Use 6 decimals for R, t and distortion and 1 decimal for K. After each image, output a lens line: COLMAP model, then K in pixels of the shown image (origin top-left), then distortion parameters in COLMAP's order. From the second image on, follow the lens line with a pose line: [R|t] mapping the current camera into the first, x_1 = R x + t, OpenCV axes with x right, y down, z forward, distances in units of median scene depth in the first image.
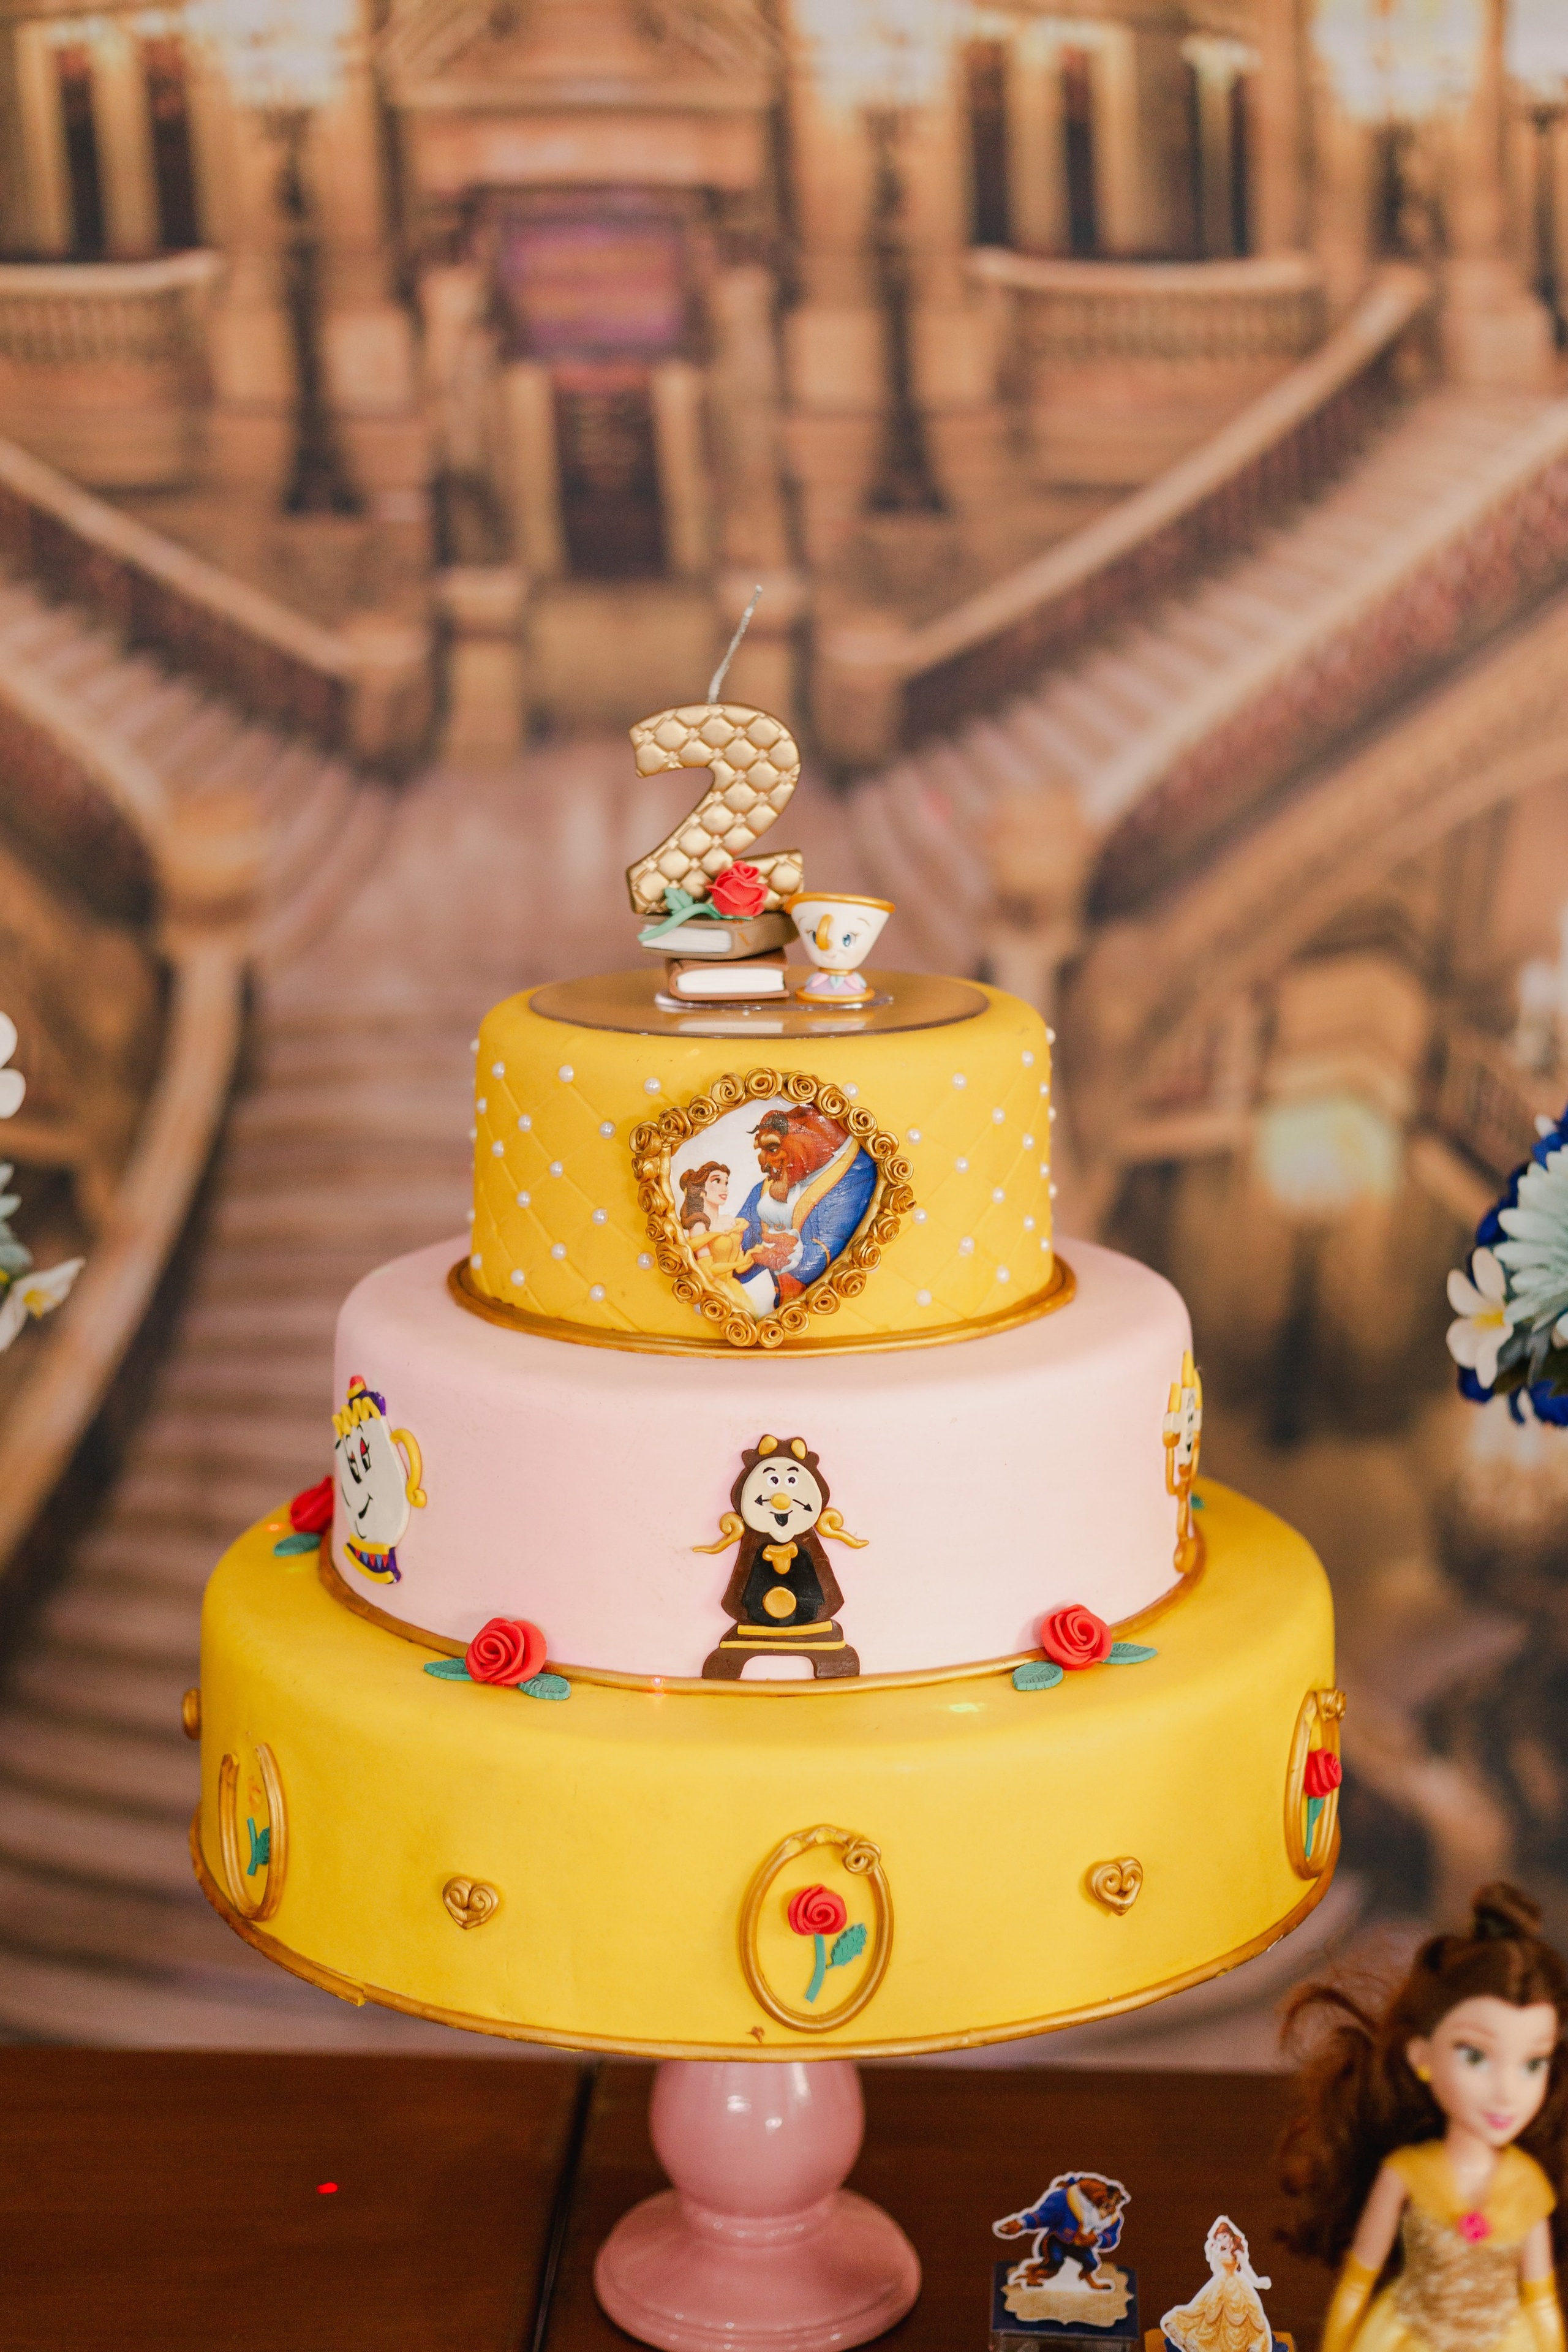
lens RADIAL K [[3550.6, 0, 784.9], [0, 3550.6, 1181.3], [0, 0, 1]] dist [0.015378, 0.000000]
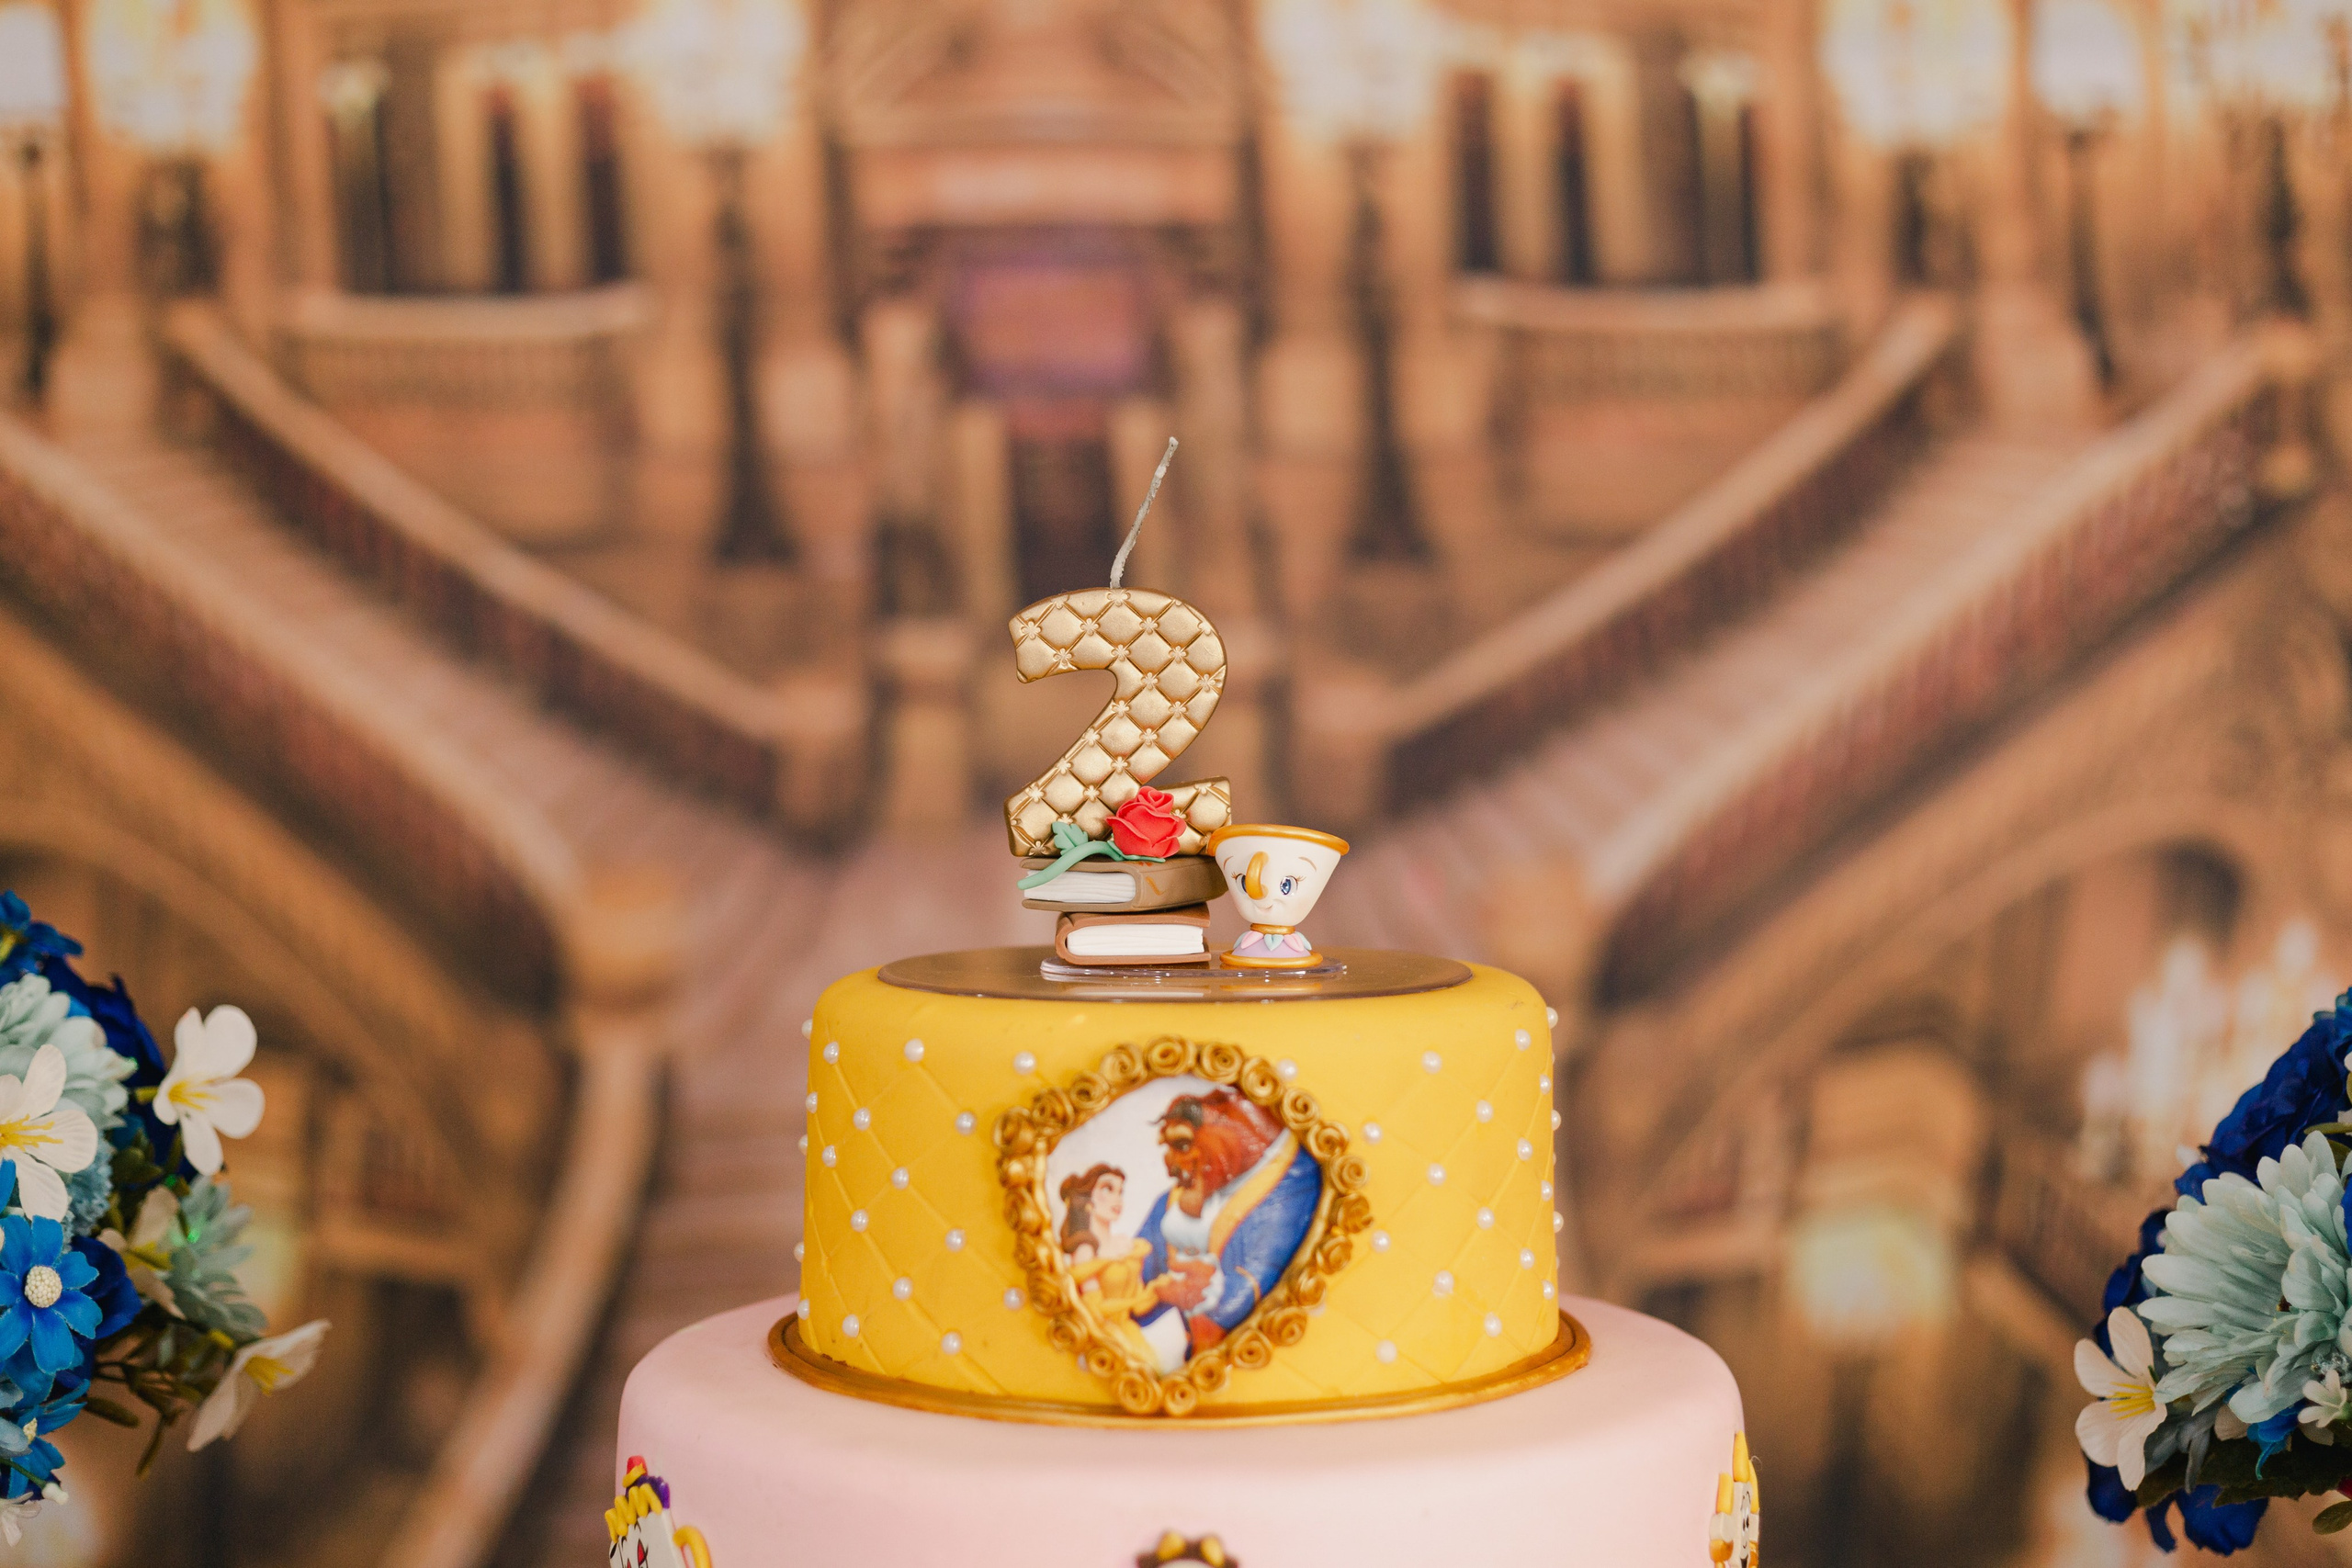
lens RADIAL K [[3550.2, 0, 1172.3], [0, 3550.2, 774.4], [0, 0, 1]] dist [0.015378, 0.000000]
pose [[0.999468, -0.000641, -0.032620, 0.008261], [-0.004707, 0.986517, -0.163593, 0.015809], [0.032285, 0.163660, 0.985988, 0.107146]]
